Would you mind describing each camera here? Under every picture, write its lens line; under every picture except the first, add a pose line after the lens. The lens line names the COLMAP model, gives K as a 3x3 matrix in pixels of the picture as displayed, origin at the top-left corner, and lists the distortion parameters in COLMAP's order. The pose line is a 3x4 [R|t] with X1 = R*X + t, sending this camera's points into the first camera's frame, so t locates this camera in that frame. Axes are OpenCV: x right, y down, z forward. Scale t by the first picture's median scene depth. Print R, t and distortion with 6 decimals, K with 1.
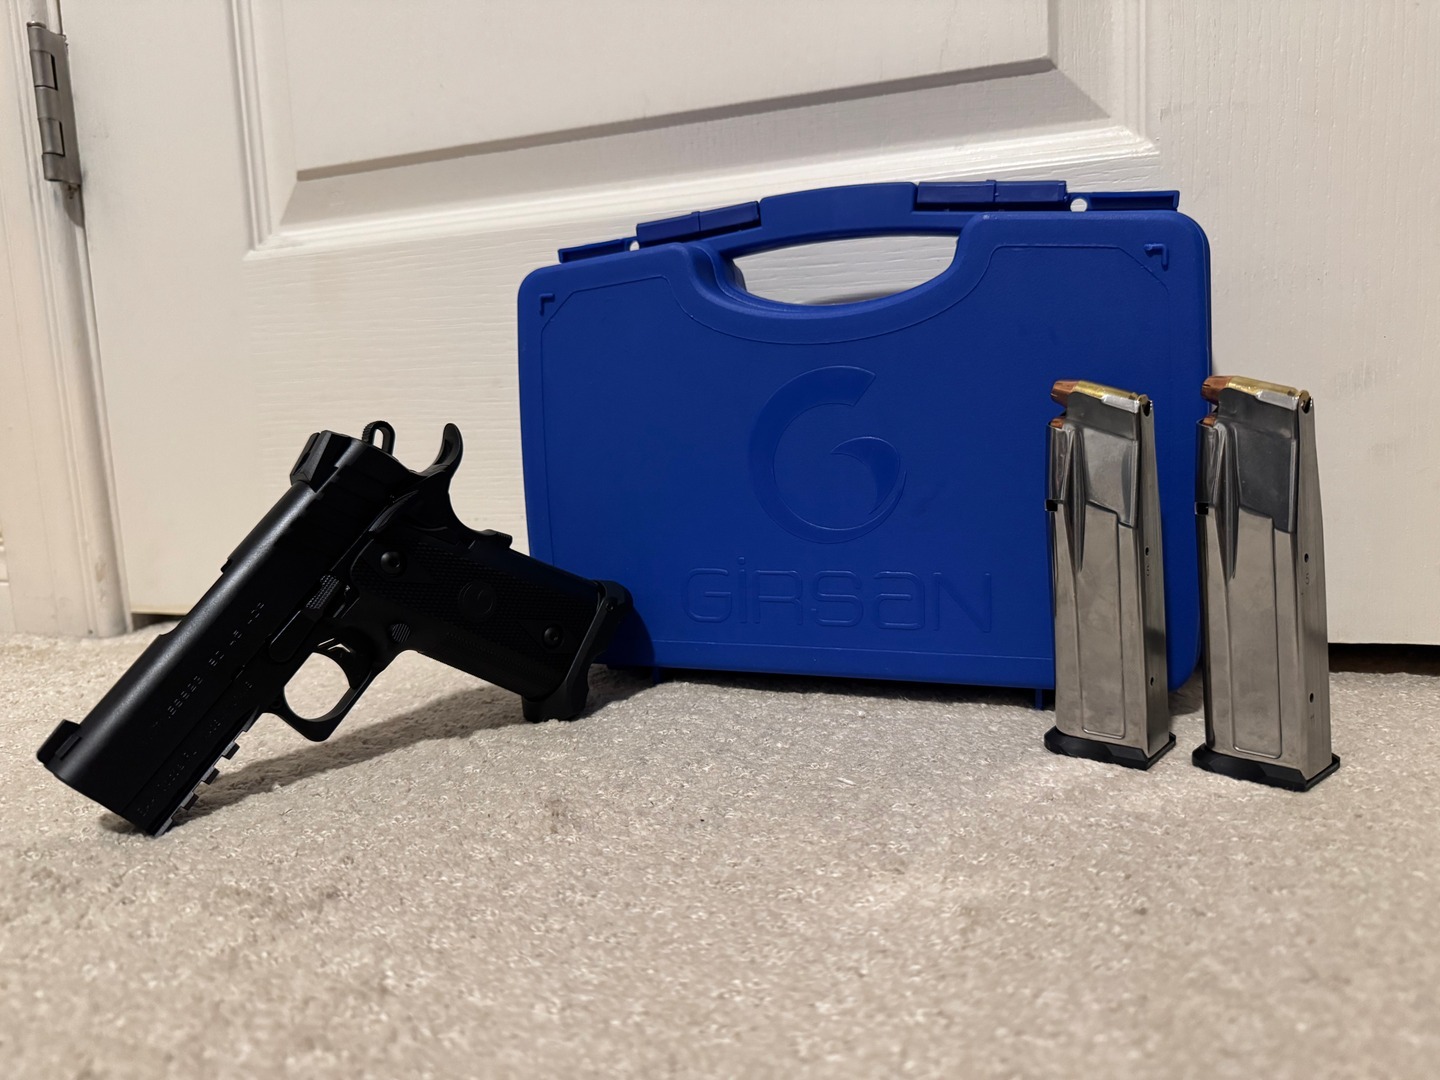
lens RADIAL K [[1042.7, 0, 720.0], [0, 1042.7, 540.0], [0, 0, 1]] dist [-0.028639, -0.002511]
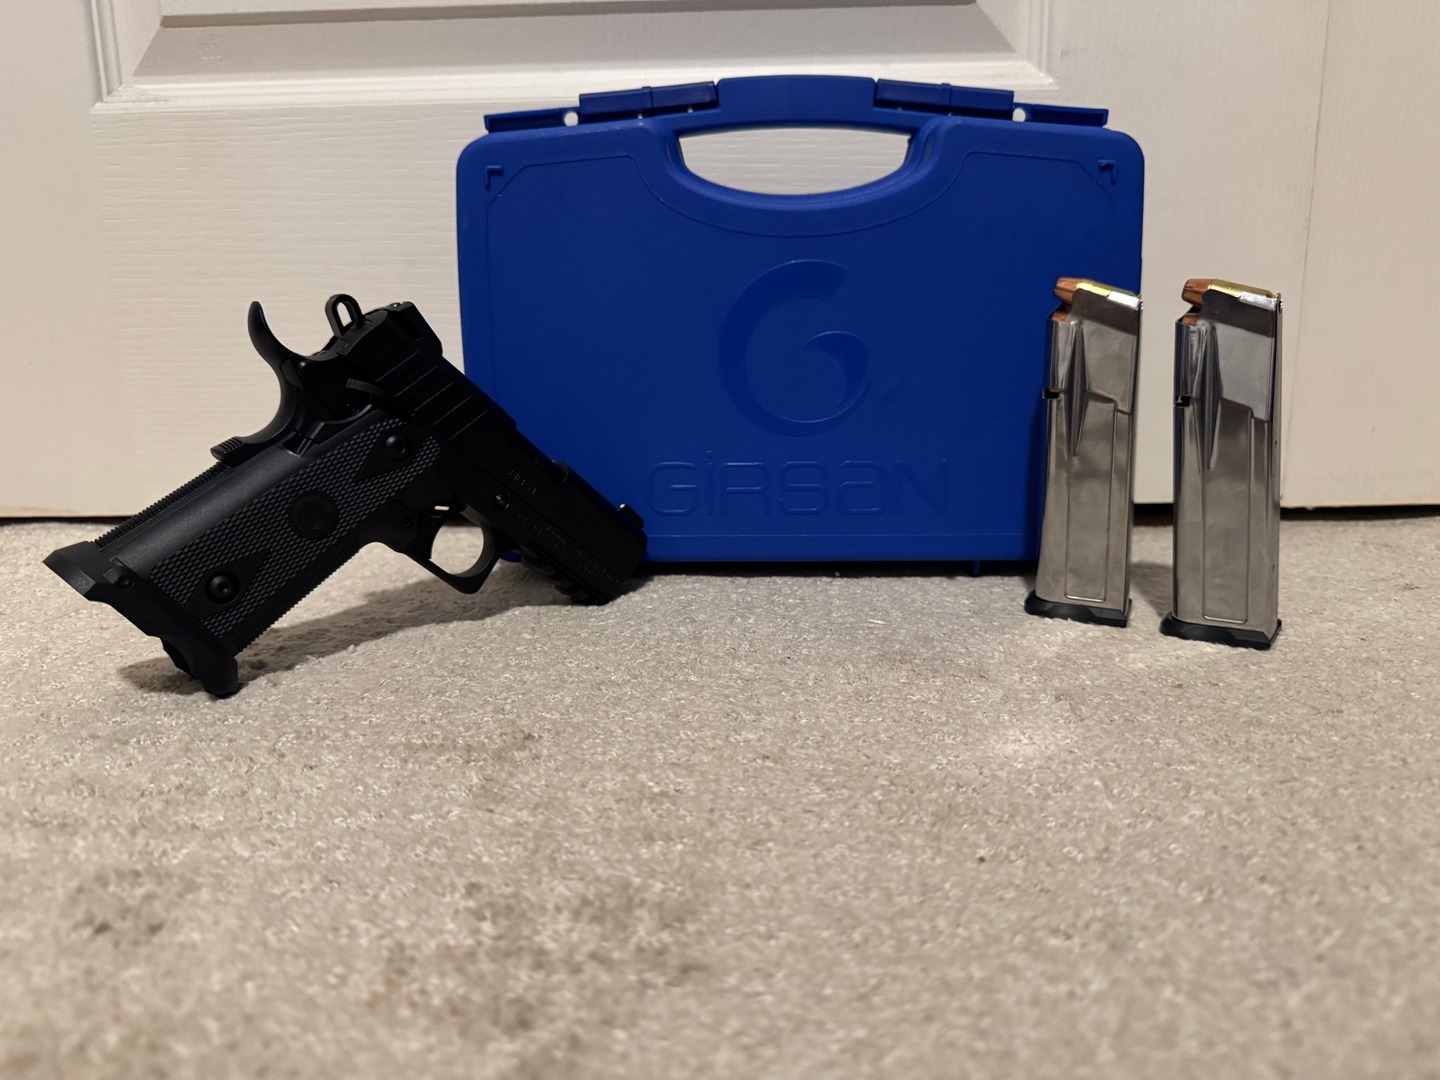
lens RADIAL K [[1051.2, 0, 706.6], [0, 1051.2, 547.6], [0, 0, 1]] dist [-0.027107, -0.005293]
pose [[0.953122, -0.035285, 0.300522, -0.353419], [0.008273, 0.995845, 0.090685, 0.035081], [-0.302473, -0.083947, 0.949454, -0.046180]]
